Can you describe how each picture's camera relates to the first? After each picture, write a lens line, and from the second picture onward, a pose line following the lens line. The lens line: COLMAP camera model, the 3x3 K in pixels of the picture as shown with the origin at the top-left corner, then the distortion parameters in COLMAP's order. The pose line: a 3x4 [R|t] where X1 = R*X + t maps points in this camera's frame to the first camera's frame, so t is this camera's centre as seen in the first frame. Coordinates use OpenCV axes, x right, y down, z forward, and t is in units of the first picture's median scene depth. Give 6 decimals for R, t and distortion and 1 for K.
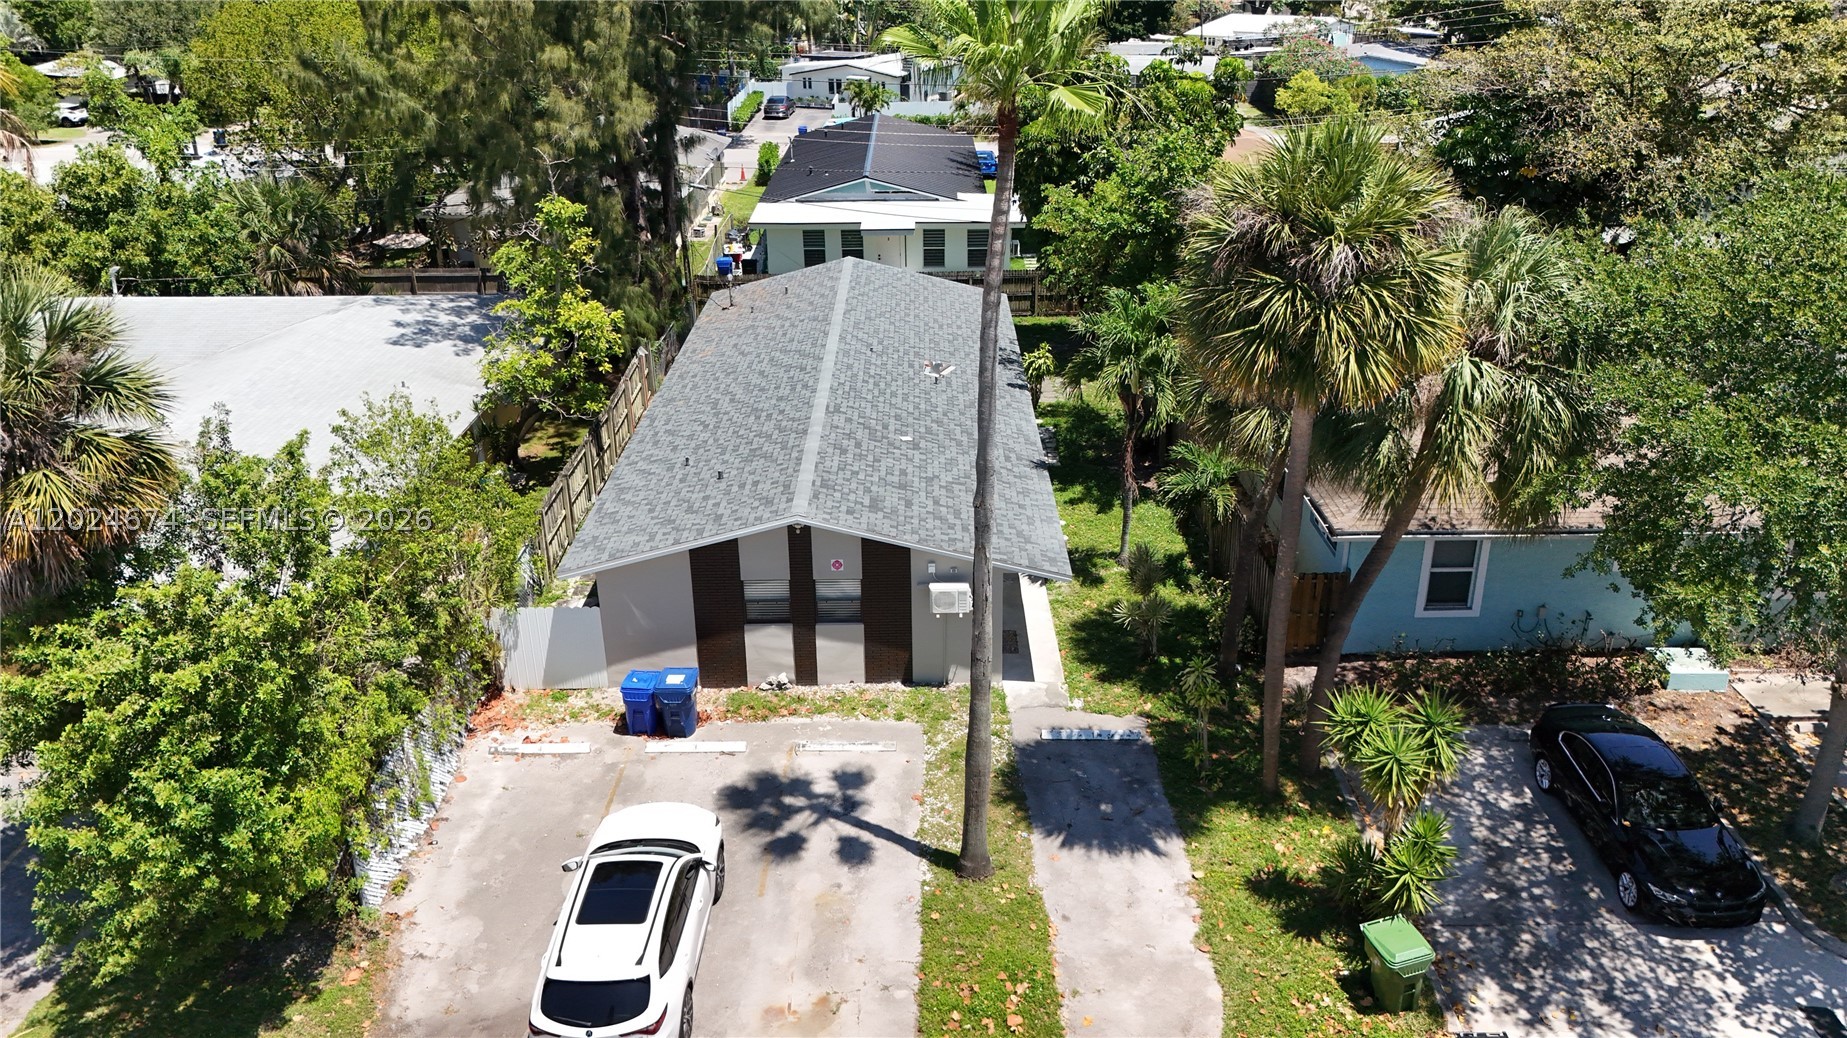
lens RADIAL K [[1365.0, 0, 920.8], [0, 1365.0, 521.9], [0, 0, 1]] dist [0.049425, -0.036818]
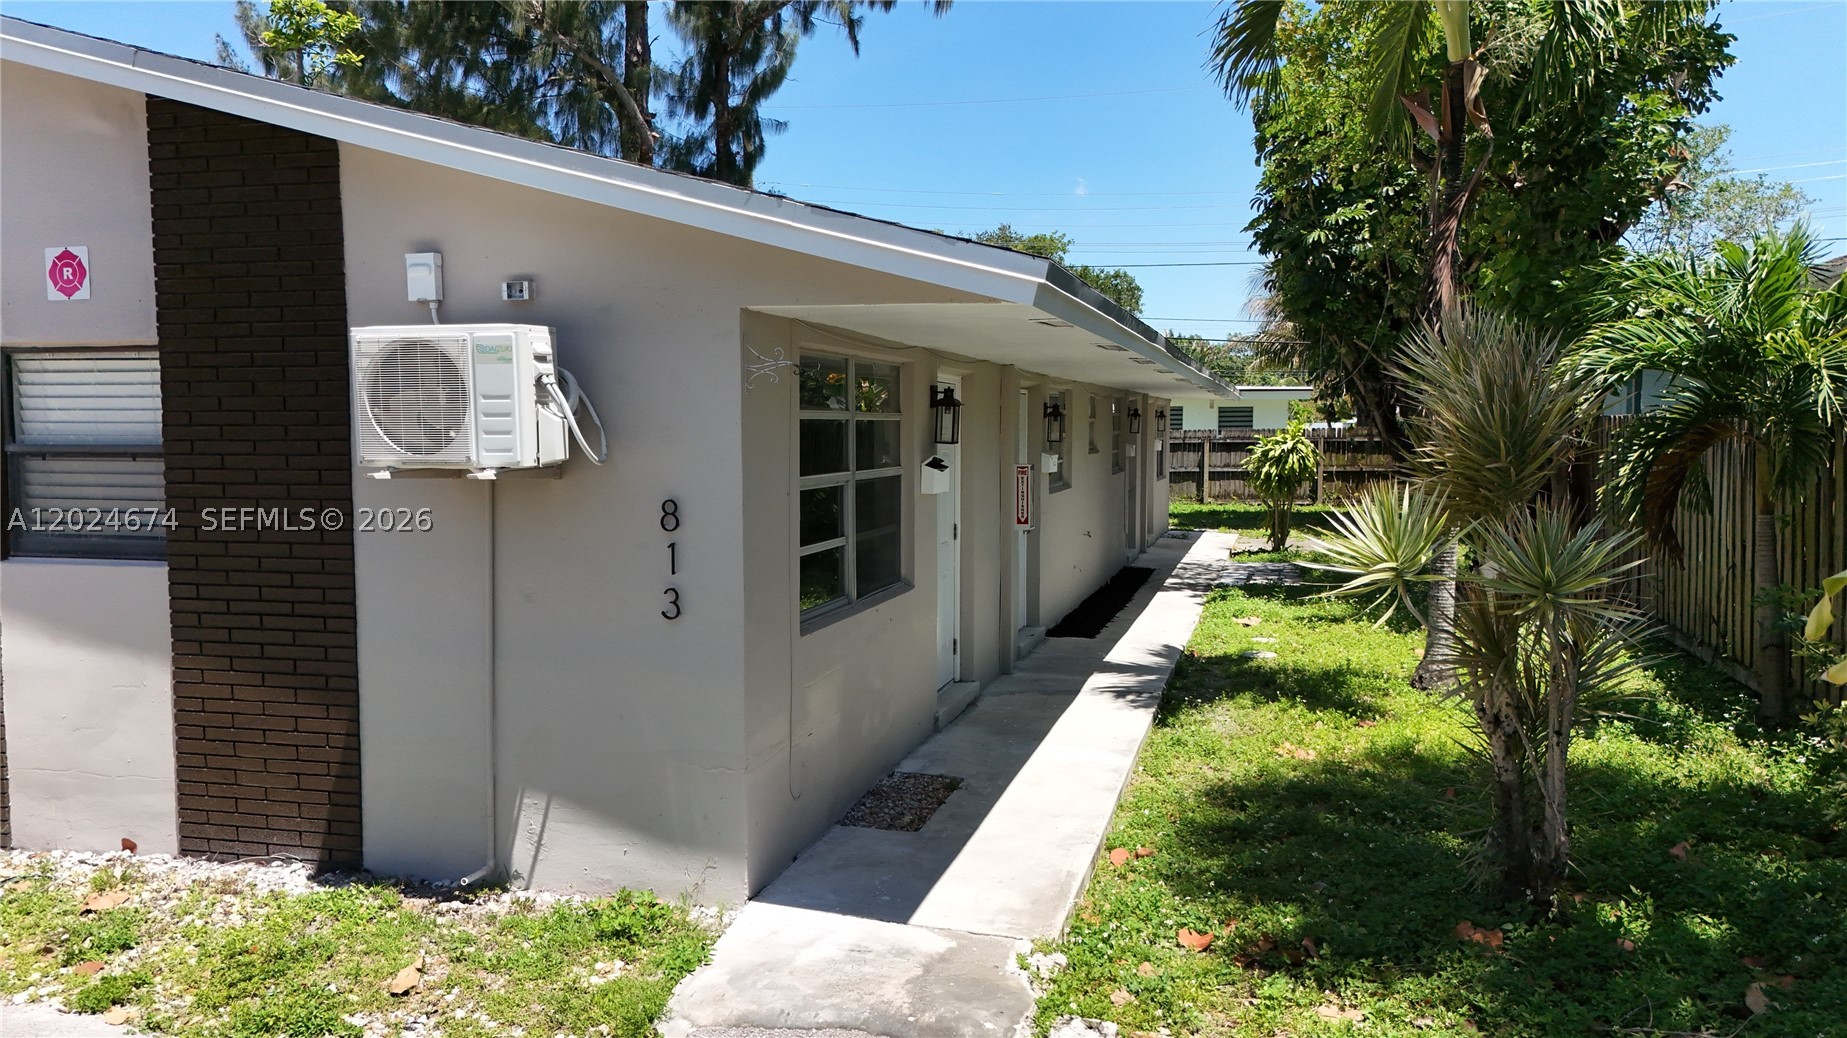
lens RADIAL K [[1403.5, 0, 904.1], [0, 1403.5, 519.5], [0, 0, 1]] dist [0.063653, -0.004283]
pose [[0.962755, 0.026191, -0.269104, 0.159097], [-0.115070, 0.940349, -0.320160, 0.147683], [0.244666, 0.339201, 0.908340, 0.922215]]
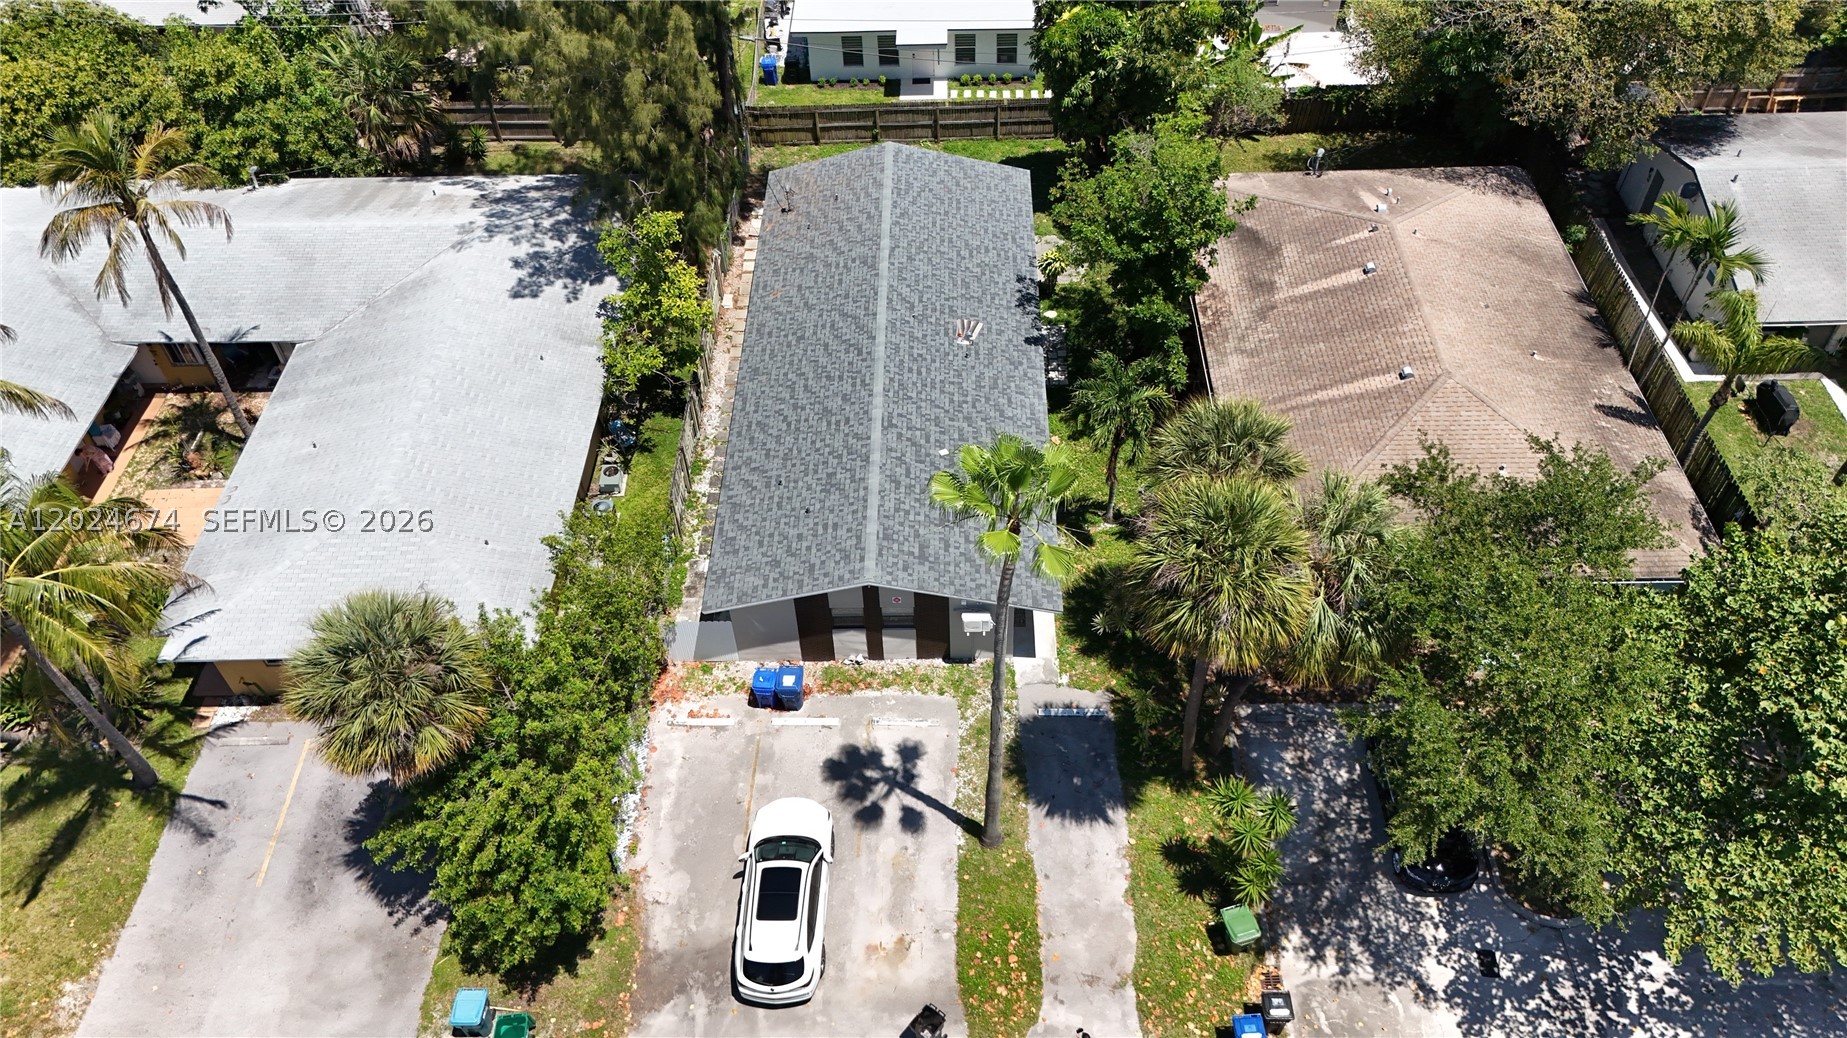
lens RADIAL K [[1365.0, 0, 920.8], [0, 1365.0, 521.9], [0, 0, 1]] dist [0.049425, -0.036818]
pose [[0.999753, -0.003123, -0.021984, -0.005789], [0.011674, 0.916109, 0.400759, -0.678401], [0.018888, -0.400917, 0.915920, -0.291251]]
